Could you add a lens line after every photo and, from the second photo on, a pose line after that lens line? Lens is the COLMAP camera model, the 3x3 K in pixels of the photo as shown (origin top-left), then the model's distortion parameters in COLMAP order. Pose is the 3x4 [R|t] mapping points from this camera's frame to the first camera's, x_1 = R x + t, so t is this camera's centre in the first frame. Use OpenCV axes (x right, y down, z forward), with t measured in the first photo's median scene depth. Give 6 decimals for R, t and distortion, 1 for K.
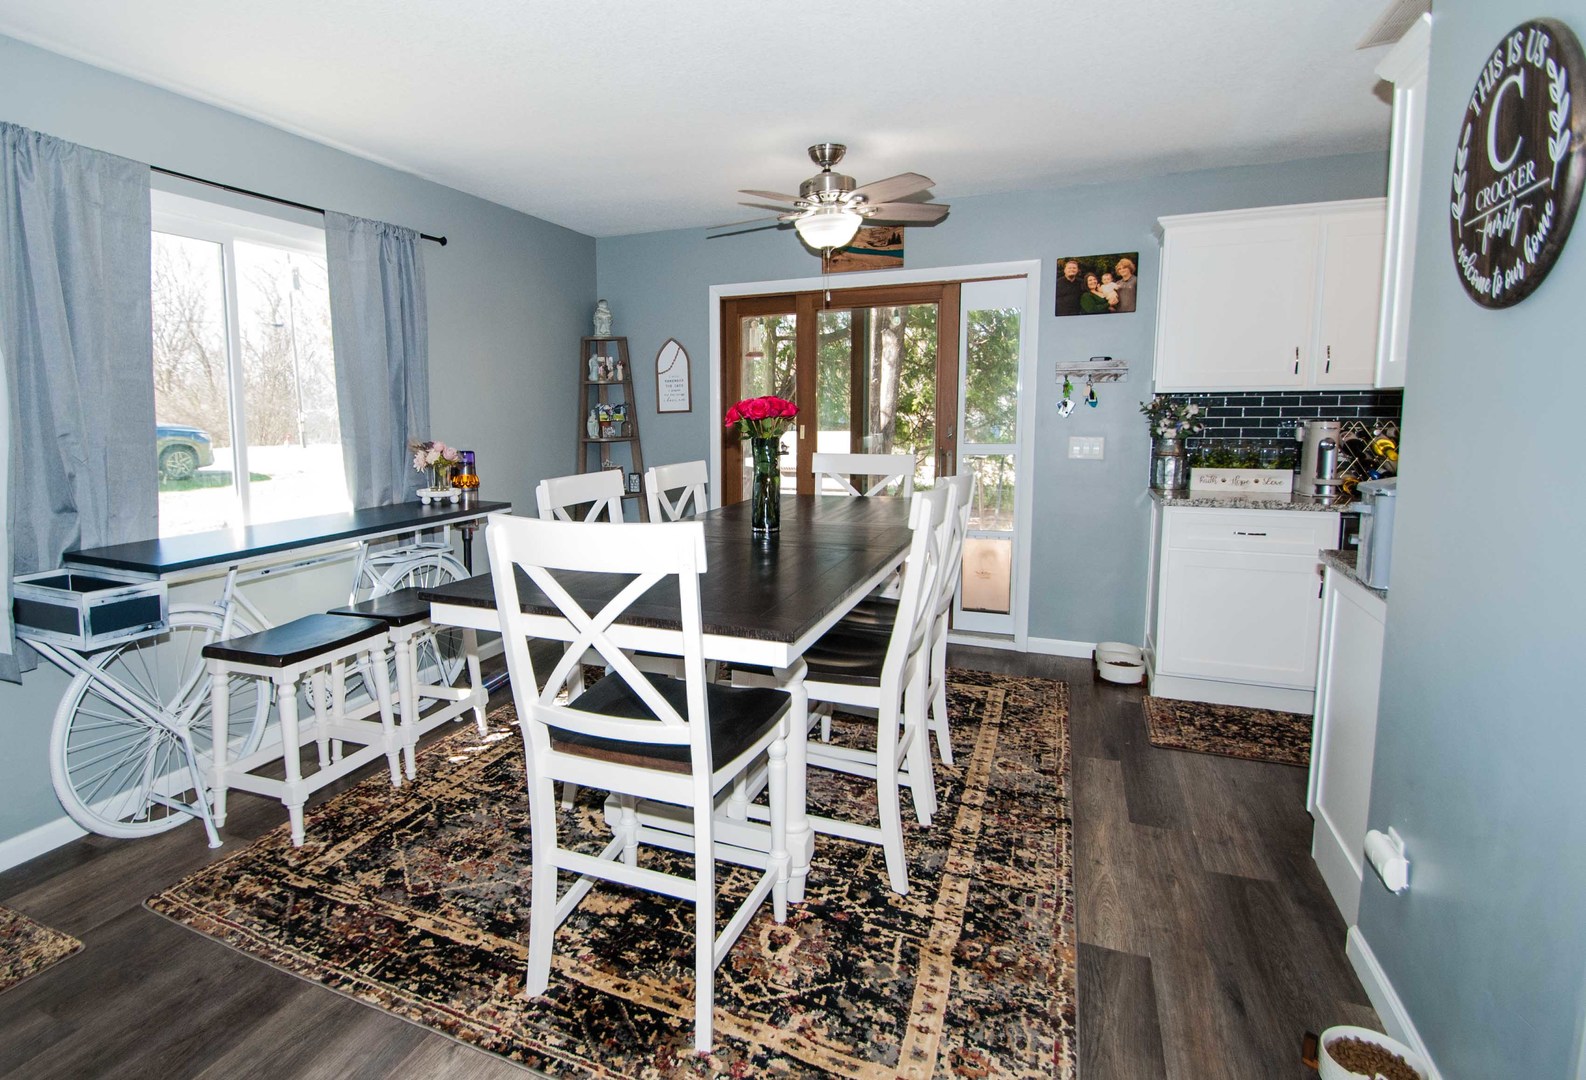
lens RADIAL K [[994.1, 0, 793.0], [0, 994.1, 540.0], [0, 0, 1]] dist [0.005615, -0.037435]
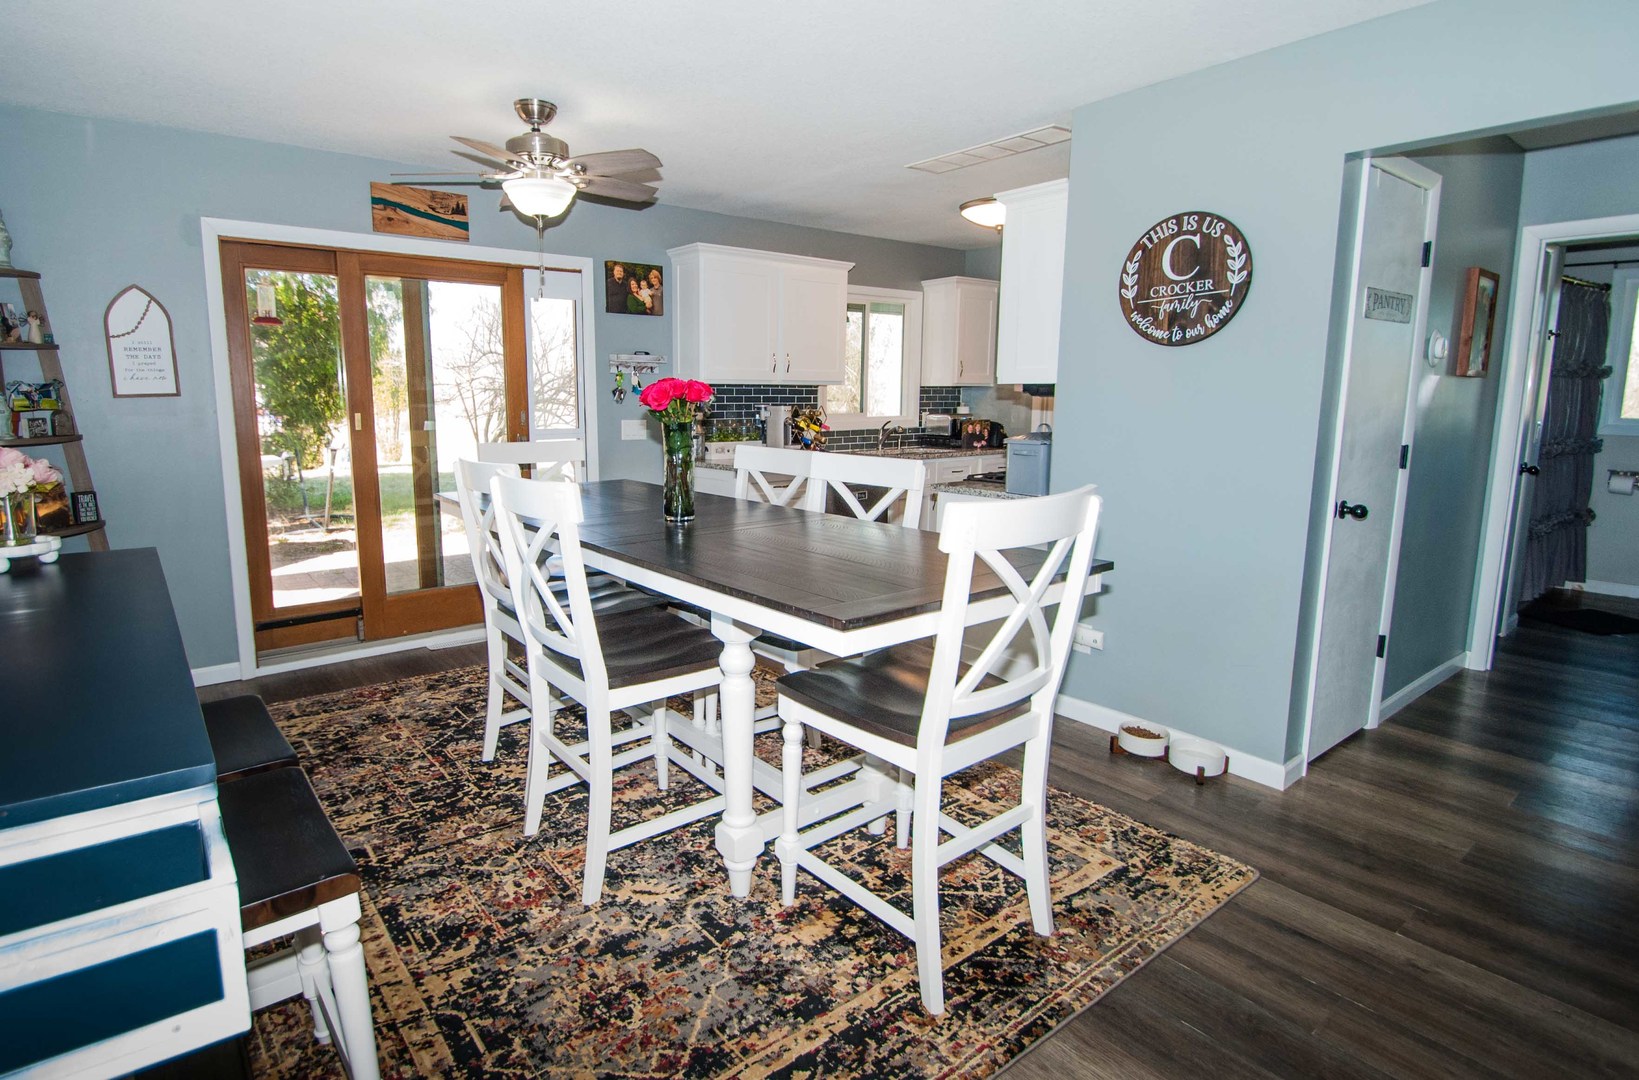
lens RADIAL K [[858.4, 0, 817.1], [0, 858.4, 532.5], [0, 0, 1]] dist [0.000900, -0.000195]
pose [[0.400257, -0.133826, 0.906579, -0.615868], [0.117340, 0.988621, 0.094131, -0.050340], [-0.908860, 0.068701, 0.411405, 0.460900]]
